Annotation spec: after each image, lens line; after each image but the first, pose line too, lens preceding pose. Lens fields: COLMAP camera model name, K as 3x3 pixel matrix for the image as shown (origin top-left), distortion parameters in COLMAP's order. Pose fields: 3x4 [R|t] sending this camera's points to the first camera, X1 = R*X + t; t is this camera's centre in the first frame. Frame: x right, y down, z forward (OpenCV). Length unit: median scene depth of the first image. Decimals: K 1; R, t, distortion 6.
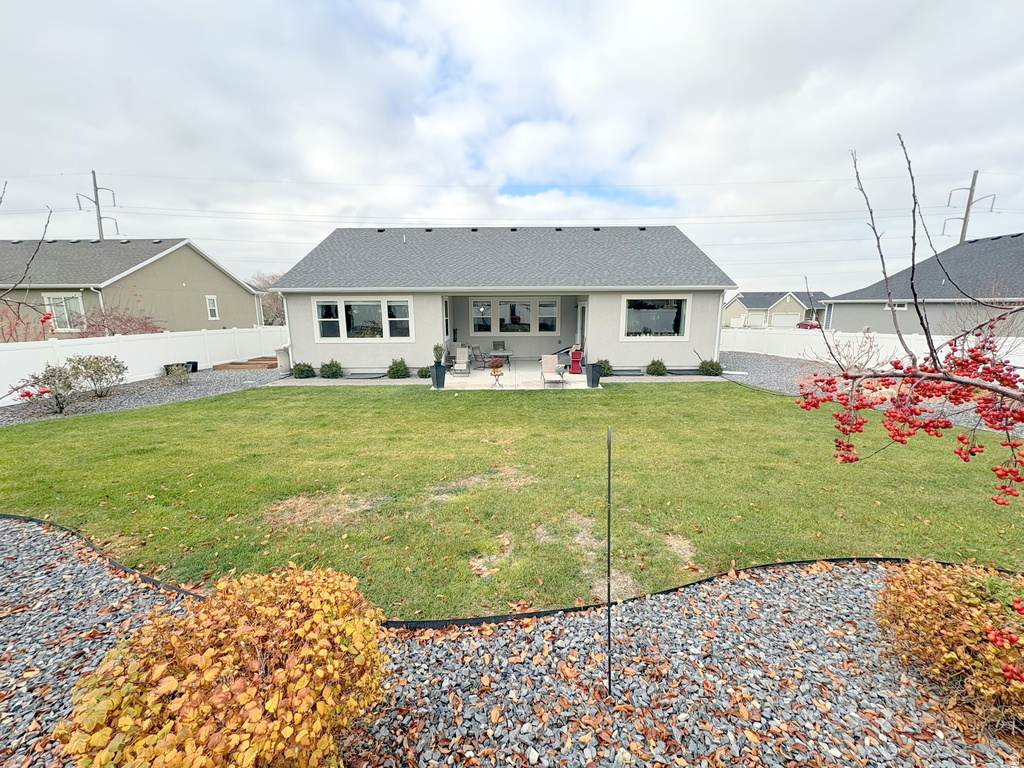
lens RADIAL K [[404.6, 0, 512.0], [0, 404.6, 384.0], [0, 0, 1]] dist [-0.001408, 0.000259]
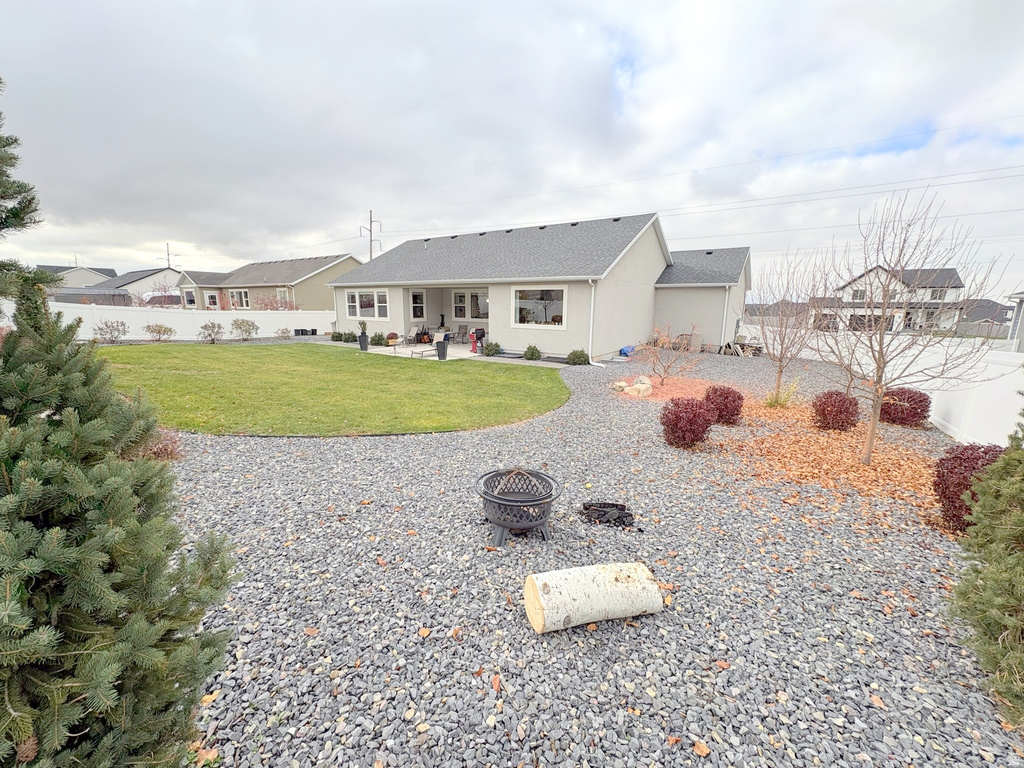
lens RADIAL K [[404.6, 0, 512.0], [0, 404.6, 384.0], [0, 0, 1]] dist [-0.001408, 0.000259]
pose [[0.828122, 0.123404, -0.546796, 0.905255], [-0.120704, 0.991840, 0.041039, 0.002618], [0.547399, 0.032015, 0.836259, 0.072420]]
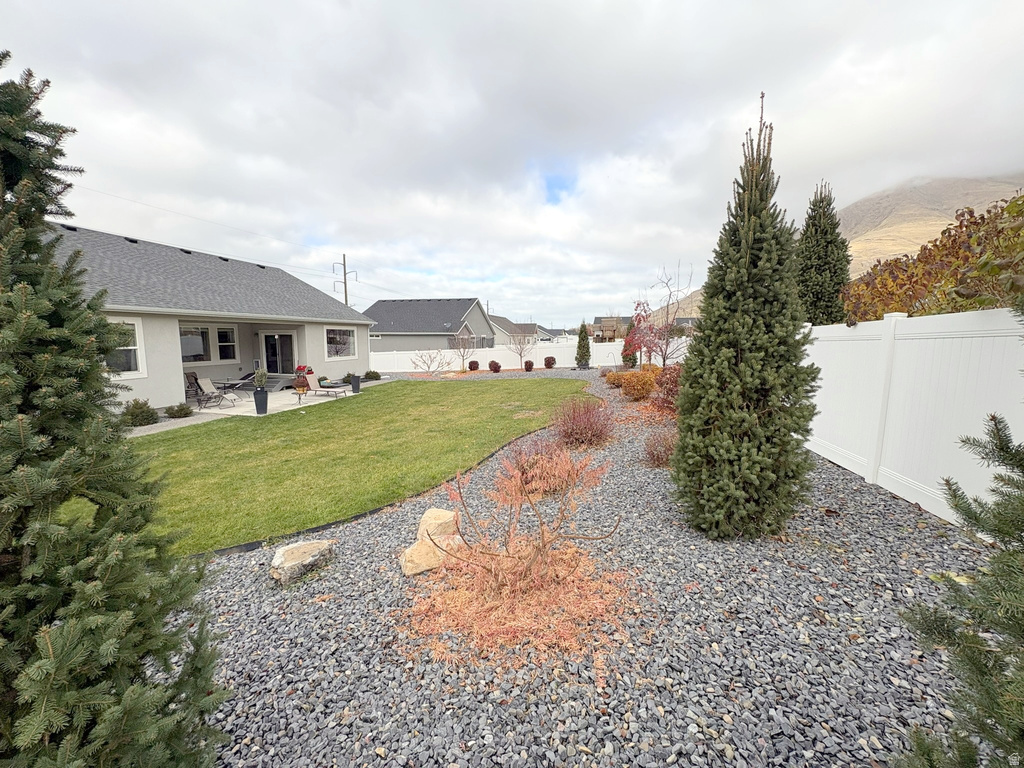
lens RADIAL K [[404.6, 0, 512.0], [0, 404.6, 384.0], [0, 0, 1]] dist [-0.001408, 0.000259]
pose [[0.224387, -0.106534, 0.968659, -0.844001], [0.179492, 0.981518, 0.066369, -0.015652], [-0.957827, 0.158975, 0.239362, 0.144093]]
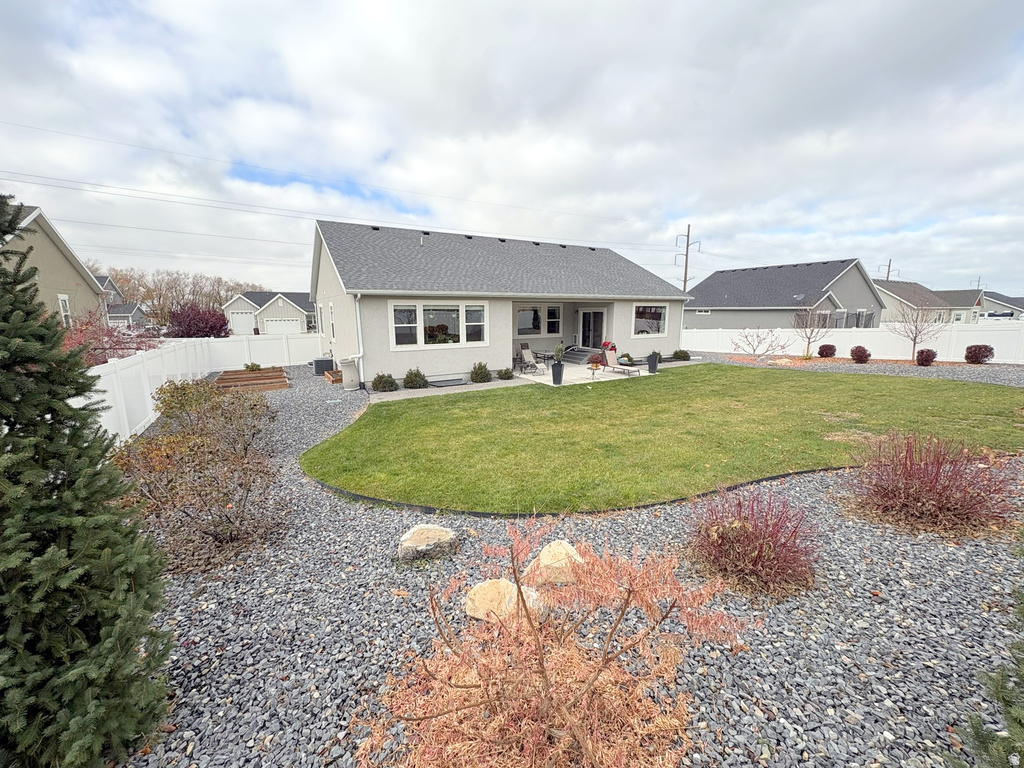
lens RADIAL K [[404.6, 0, 512.0], [0, 404.6, 384.0], [0, 0, 1]] dist [-0.001408, 0.000259]
pose [[0.855962, -0.088988, 0.509324, -0.725644], [0.095518, 0.995338, 0.013377, -0.015796], [-0.508140, 0.037200, 0.860471, 0.093060]]
